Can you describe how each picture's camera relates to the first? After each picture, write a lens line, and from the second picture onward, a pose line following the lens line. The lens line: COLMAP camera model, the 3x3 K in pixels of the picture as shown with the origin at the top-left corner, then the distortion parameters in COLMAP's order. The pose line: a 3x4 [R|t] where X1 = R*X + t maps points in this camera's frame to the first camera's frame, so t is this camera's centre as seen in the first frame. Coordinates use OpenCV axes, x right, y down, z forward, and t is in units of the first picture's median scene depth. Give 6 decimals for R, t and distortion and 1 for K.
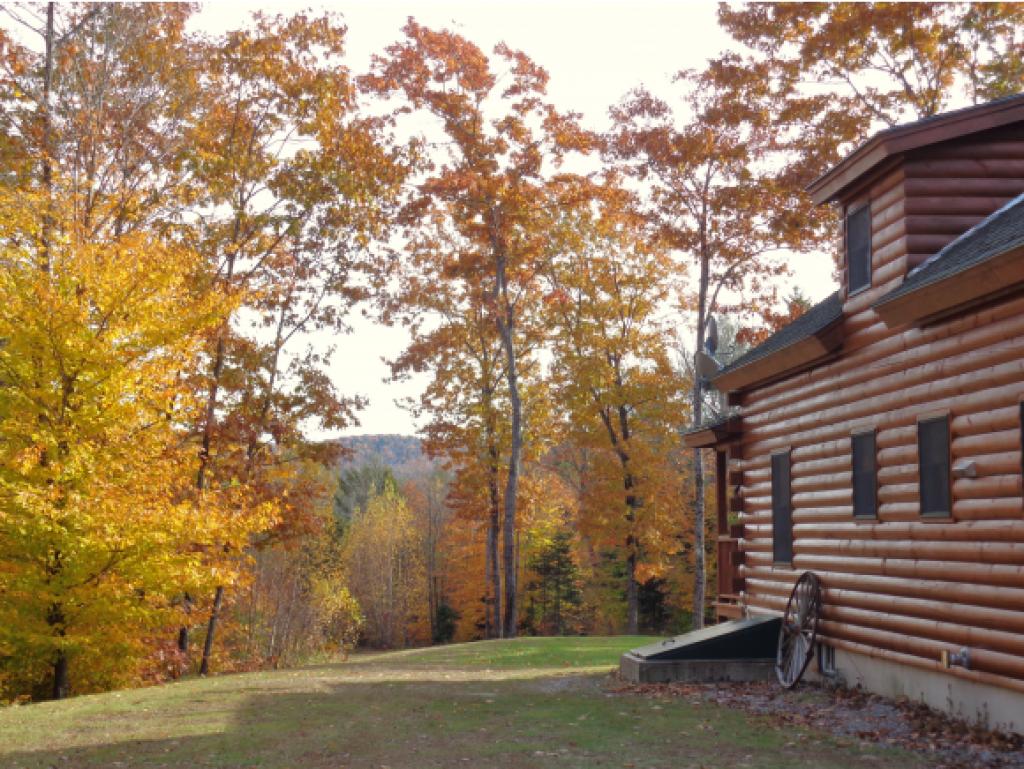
lens RADIAL K [[1722.2, 0, 512.0], [0, 1722.2, 384.5], [0, 0, 1]] dist [0.015101, 0.089685]
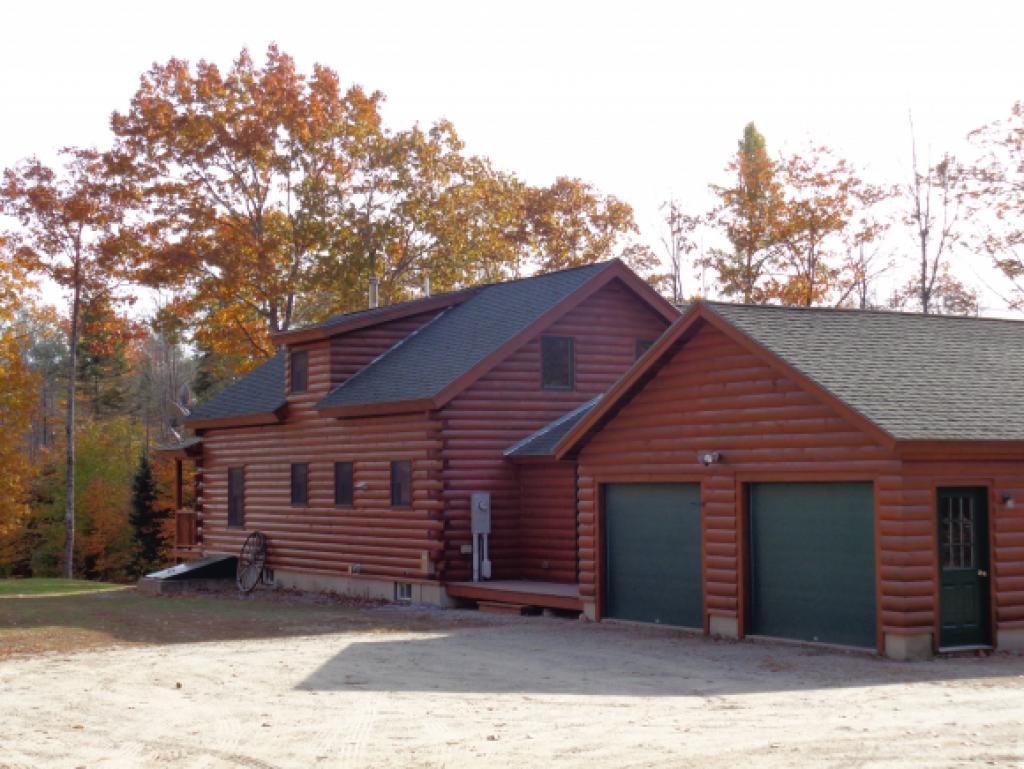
lens RADIAL K [[1722.2, 0, 512.0], [0, 1722.2, 384.5], [0, 0, 1]] dist [0.015101, 0.089685]
pose [[0.901150, 0.024317, 0.432824, -0.387627], [-0.035752, 0.999193, 0.018300, -0.094741], [-0.432030, -0.031965, 0.901293, -0.802154]]
